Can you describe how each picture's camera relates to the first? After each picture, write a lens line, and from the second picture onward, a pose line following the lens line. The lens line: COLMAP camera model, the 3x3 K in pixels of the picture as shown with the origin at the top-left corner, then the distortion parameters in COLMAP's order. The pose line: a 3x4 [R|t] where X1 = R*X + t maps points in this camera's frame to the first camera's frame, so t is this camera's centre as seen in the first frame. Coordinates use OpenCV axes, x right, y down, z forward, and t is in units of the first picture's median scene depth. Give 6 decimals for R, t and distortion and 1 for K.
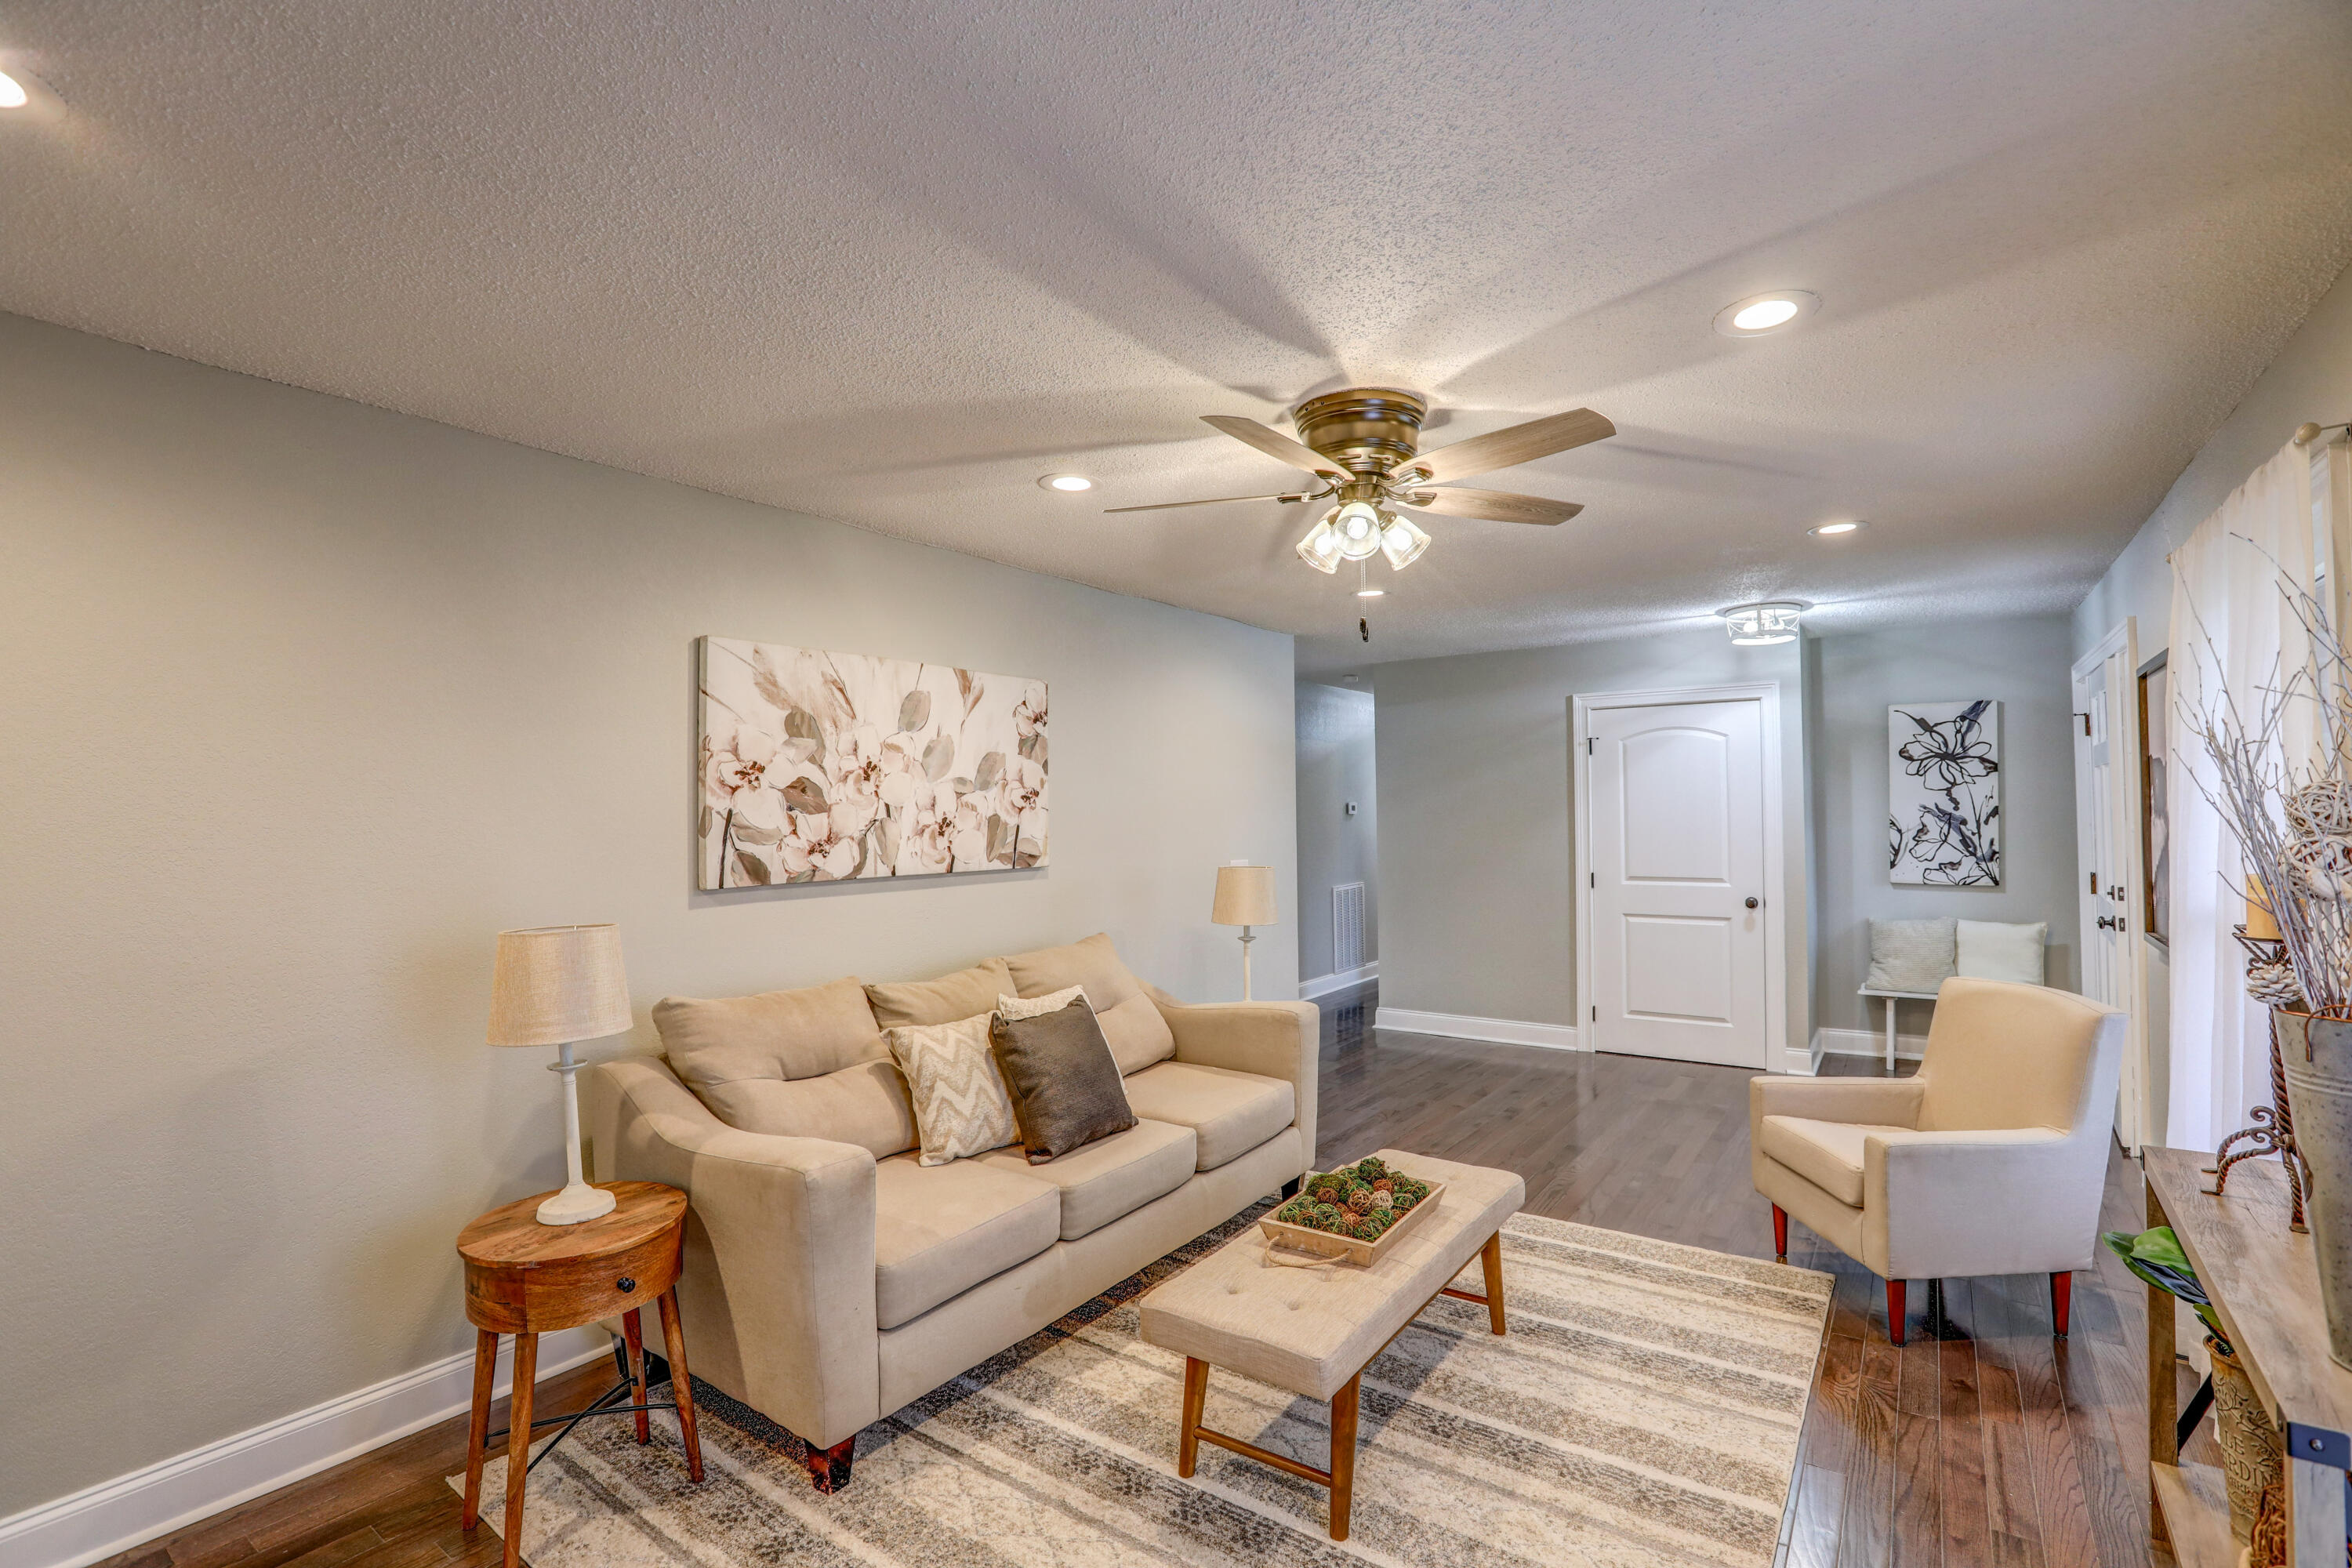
lens RADIAL K [[1077.4, 0, 1173.4], [0, 1077.4, 785.2], [0, 0, 1]] dist [-0.027833, 0.005121]
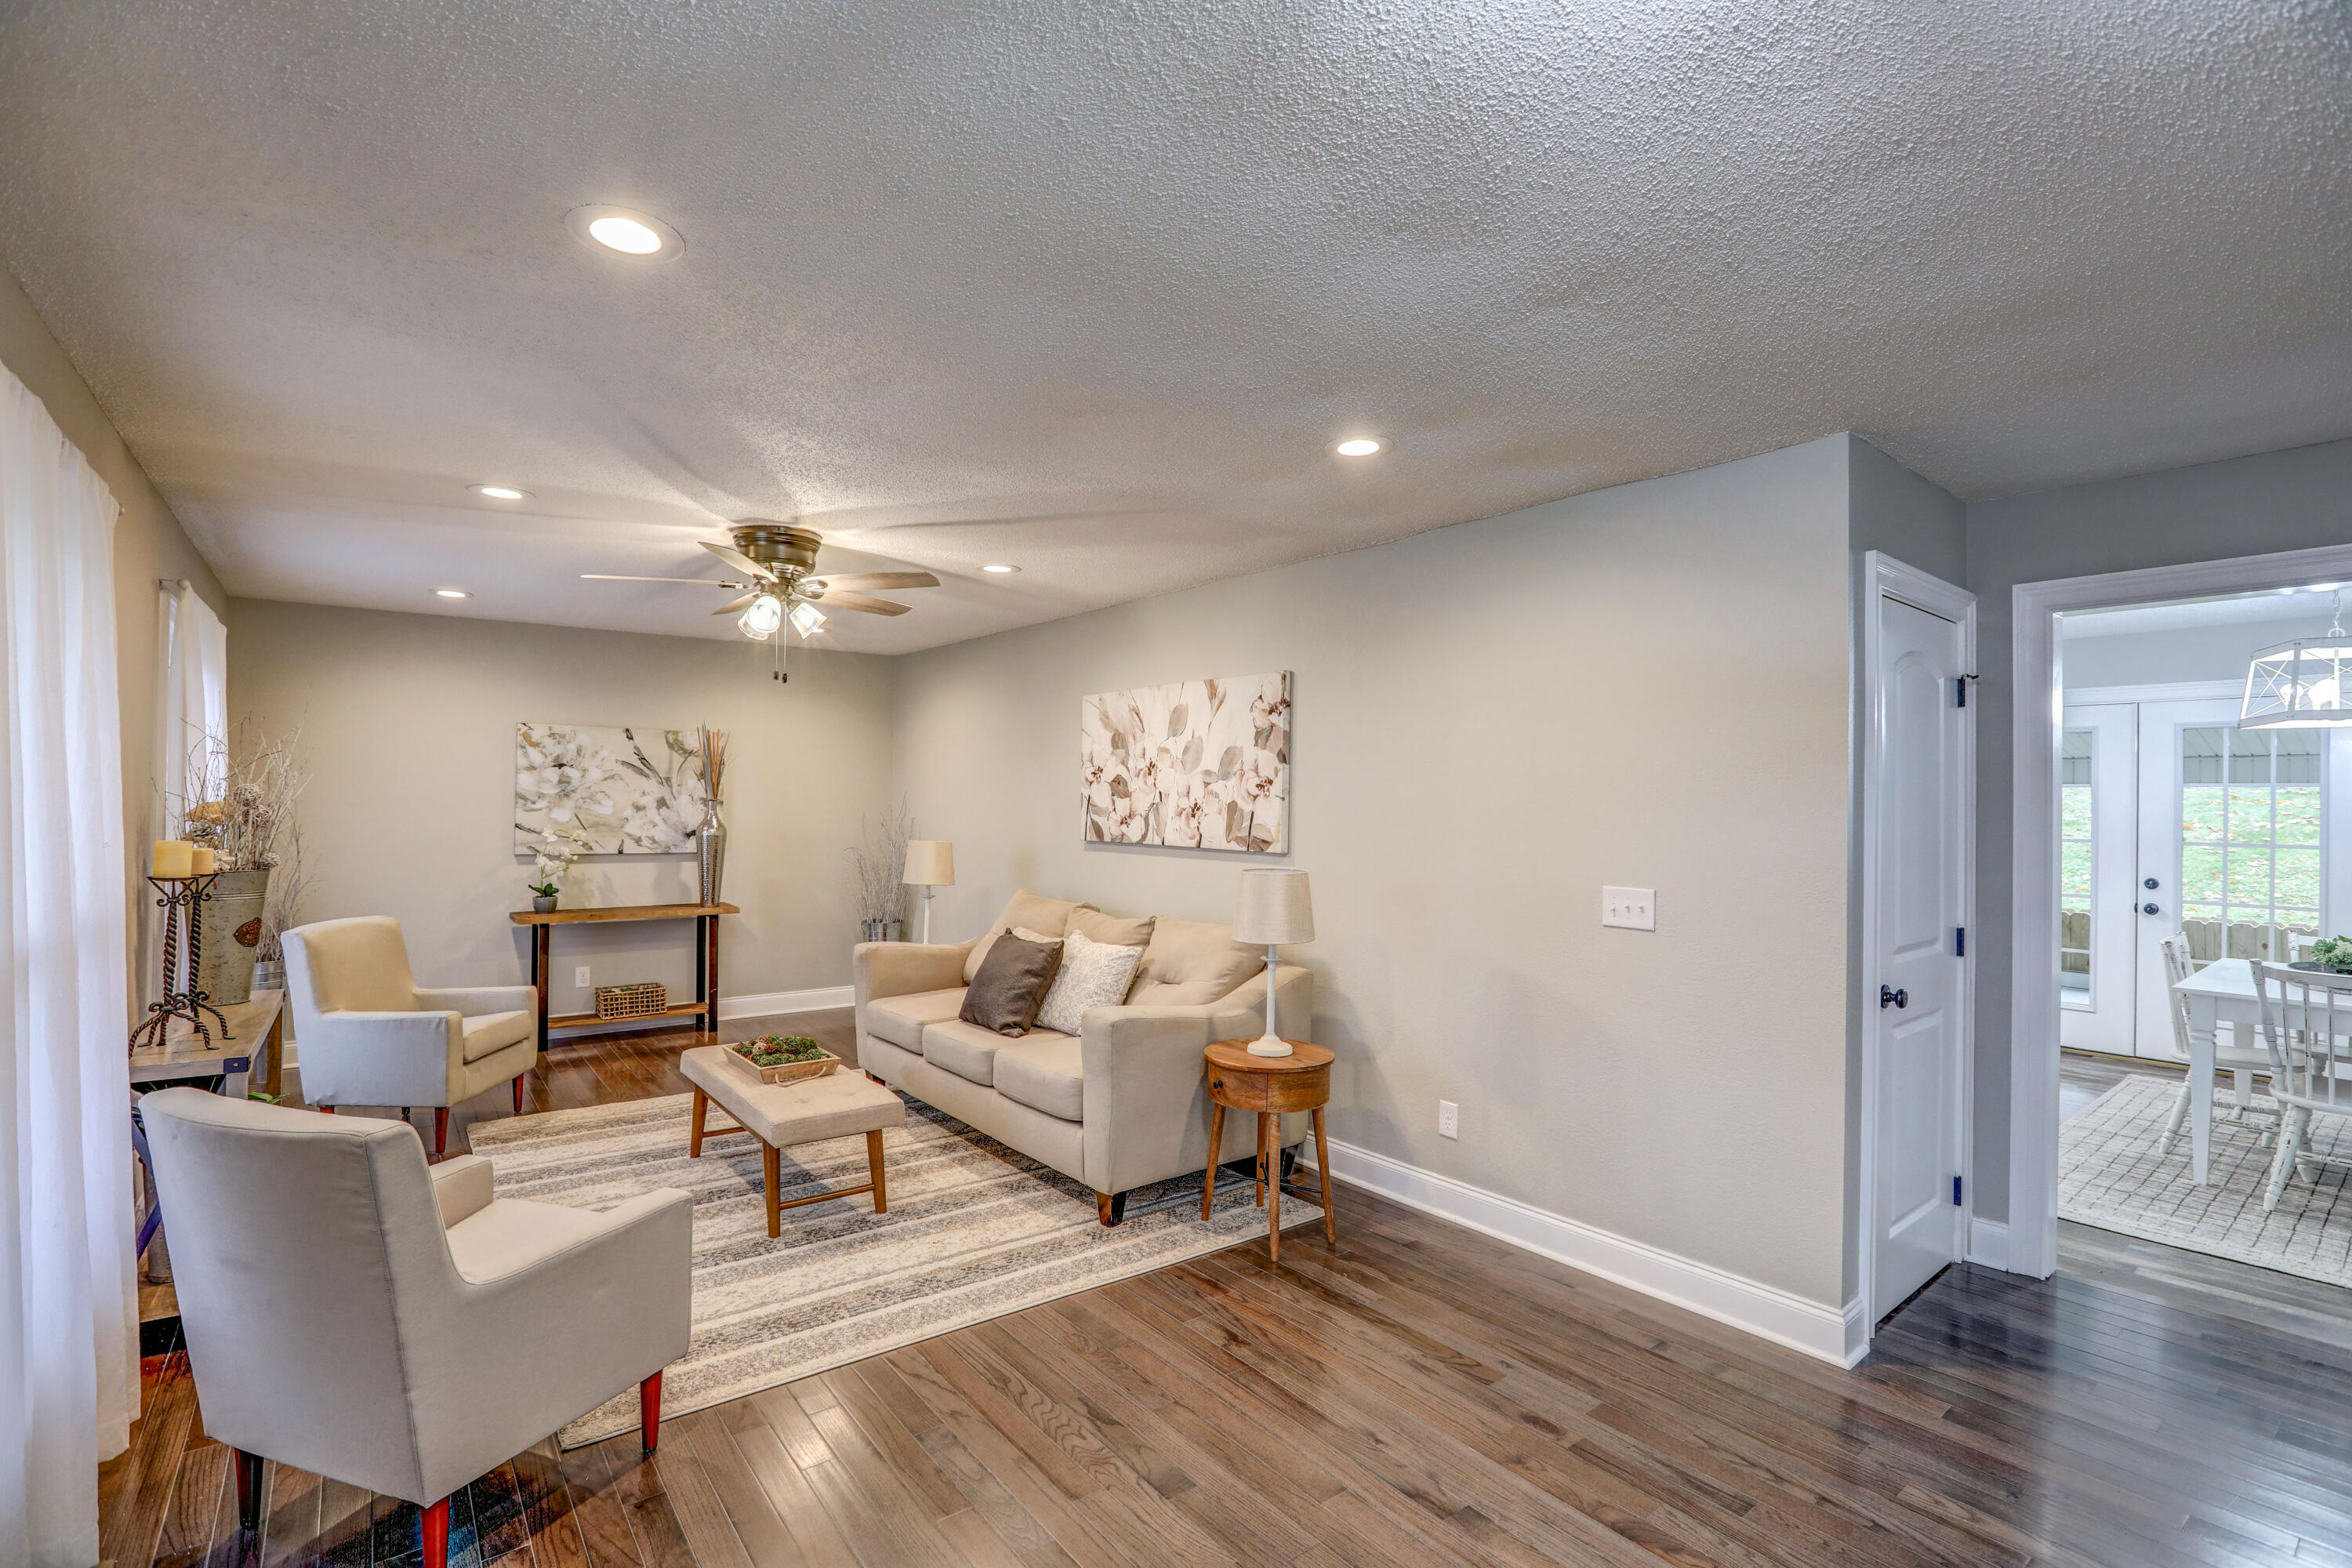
lens RADIAL K [[1077.4, 0, 1177.2], [0, 1077.4, 798.9], [0, 0, 1]] dist [-0.027833, 0.005121]
pose [[-0.285152, 0.016495, -0.958340, 1.026767], [0.025394, 0.999631, 0.009649, 0.013301], [0.958146, -0.021584, -0.285466, 1.388530]]
